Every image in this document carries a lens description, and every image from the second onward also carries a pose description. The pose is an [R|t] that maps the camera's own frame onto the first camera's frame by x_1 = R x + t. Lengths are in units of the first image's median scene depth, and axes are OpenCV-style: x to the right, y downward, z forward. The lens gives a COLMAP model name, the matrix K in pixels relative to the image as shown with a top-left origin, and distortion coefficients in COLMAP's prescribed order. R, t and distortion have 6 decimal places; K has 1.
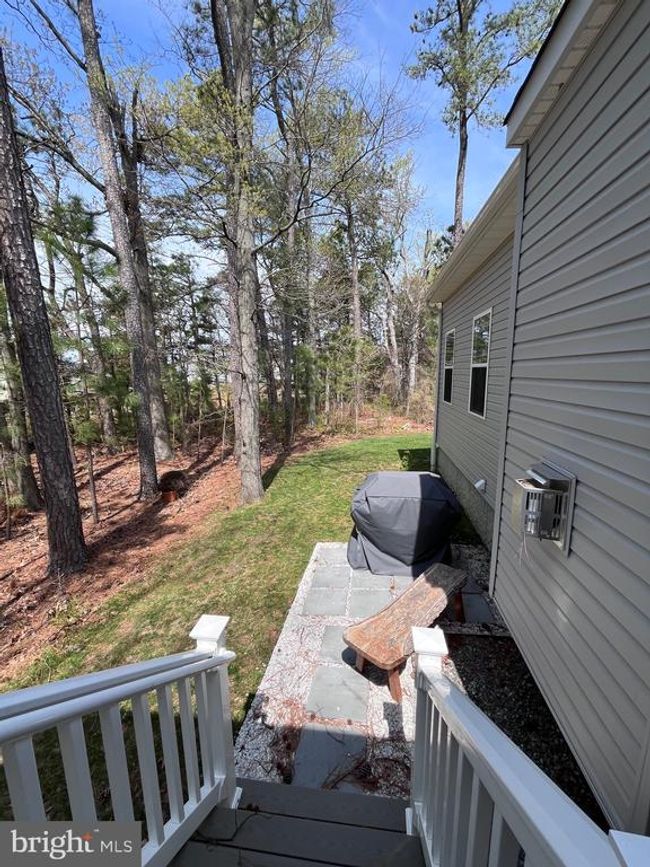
lens RADIAL K [[351.3, 0, 325.6], [0, 351.3, 433.8], [0, 0, 1]] dist [-0.007901, 0.000754]
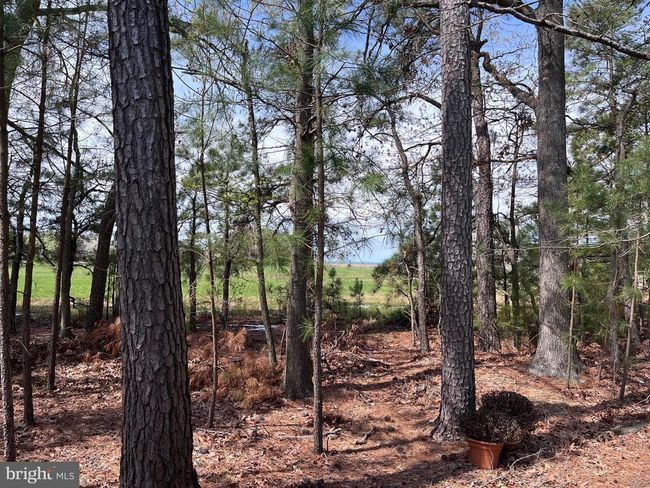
lens RADIAL K [[492.9, 0, 324.9], [0, 492.9, 242.9], [0, 0, 1]] dist [0.044015, -0.062381]
pose [[0.482134, -0.019478, -0.875881, -0.031492], [-0.171799, 0.978240, -0.116322, 0.040800], [0.859088, 0.206559, 0.468297, 0.527885]]
